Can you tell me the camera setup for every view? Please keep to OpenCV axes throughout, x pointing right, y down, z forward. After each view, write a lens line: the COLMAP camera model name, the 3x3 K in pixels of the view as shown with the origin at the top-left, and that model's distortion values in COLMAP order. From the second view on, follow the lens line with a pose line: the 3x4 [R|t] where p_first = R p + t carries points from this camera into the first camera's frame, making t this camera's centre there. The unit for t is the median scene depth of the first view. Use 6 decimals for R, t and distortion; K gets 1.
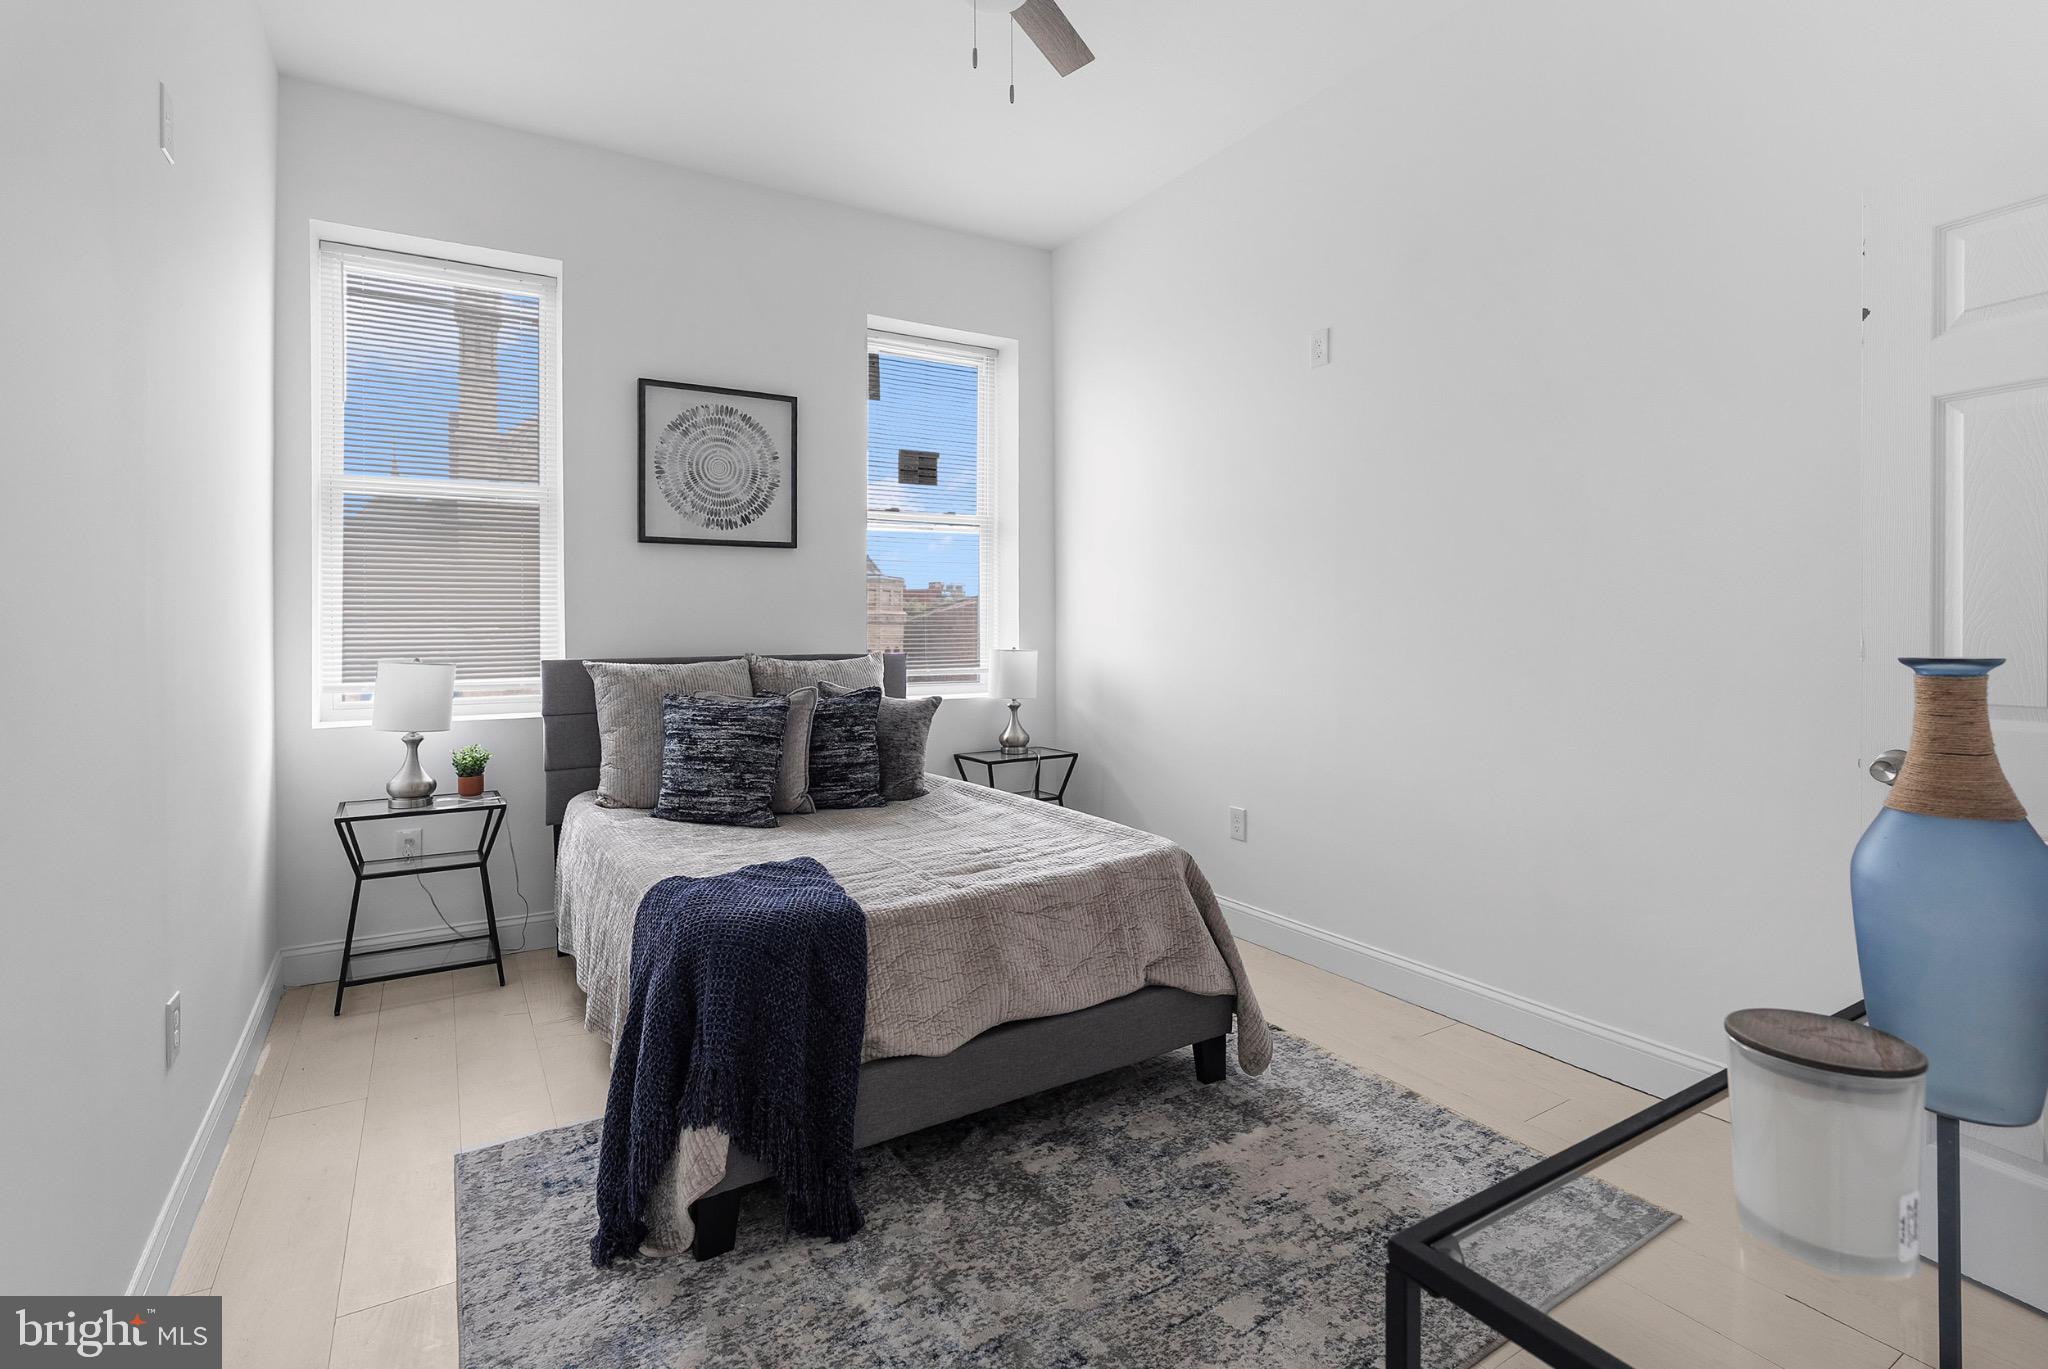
lens RADIAL K [[980.0, 0, 1017.2], [0, 980.0, 587.7], [0, 0, 1]] dist [-0.000361, -0.000035]
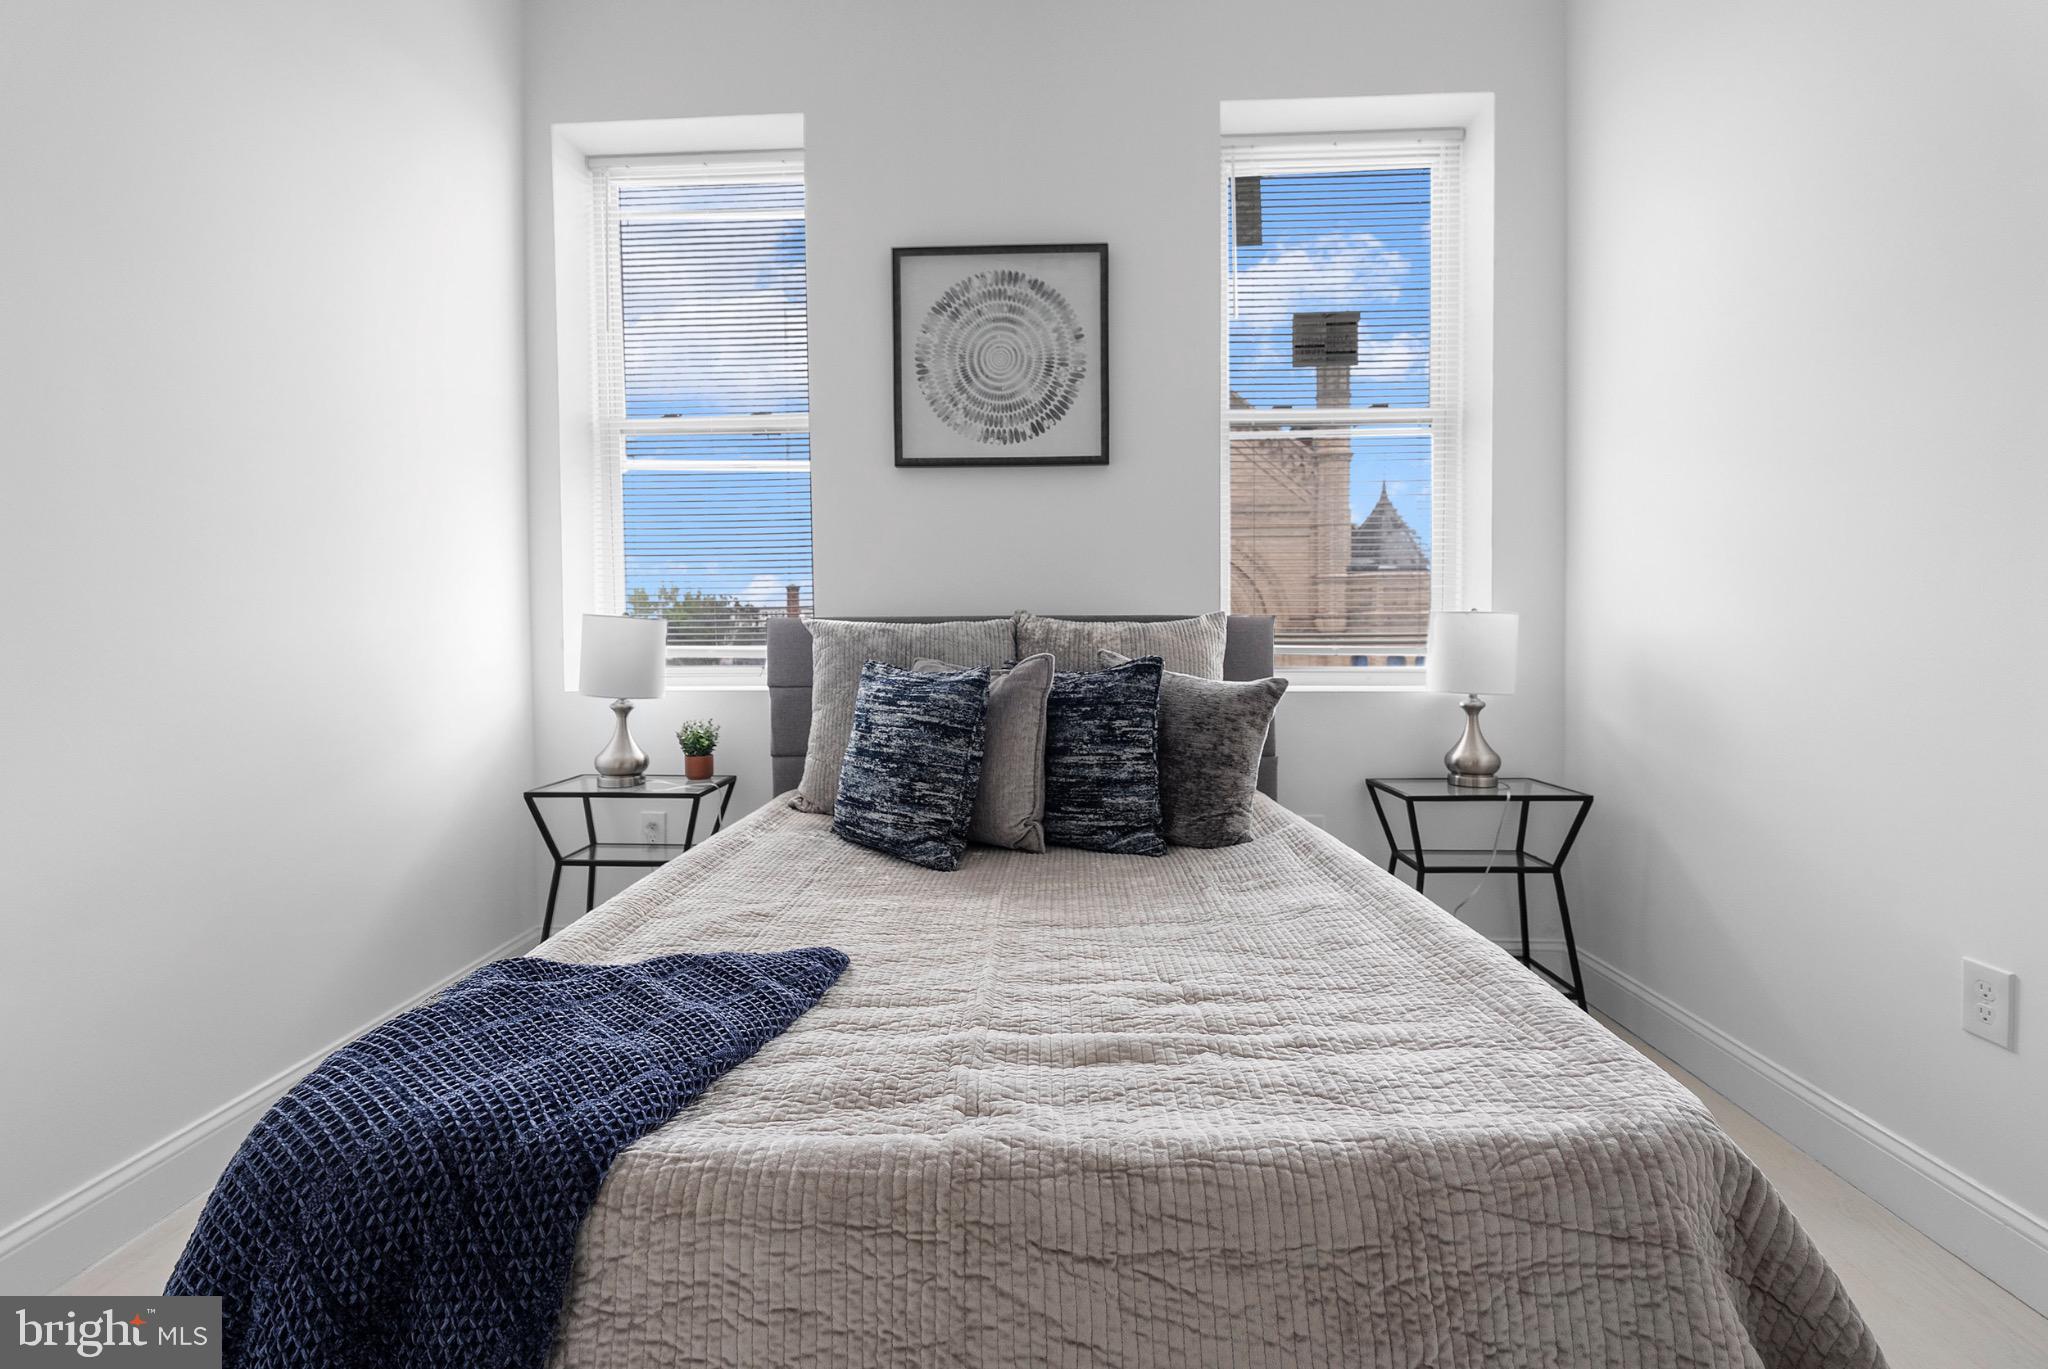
lens RADIAL K [[956.4, 0, 1017.3], [0, 956.4, 640.8], [0, 0, 1]] dist [0.001085, 0.000307]
pose [[0.832755, 0.004594, -0.553623, 0.108113], [0.020485, 0.999025, 0.039103, 0.064182], [0.553263, -0.043904, 0.831849, 0.447779]]
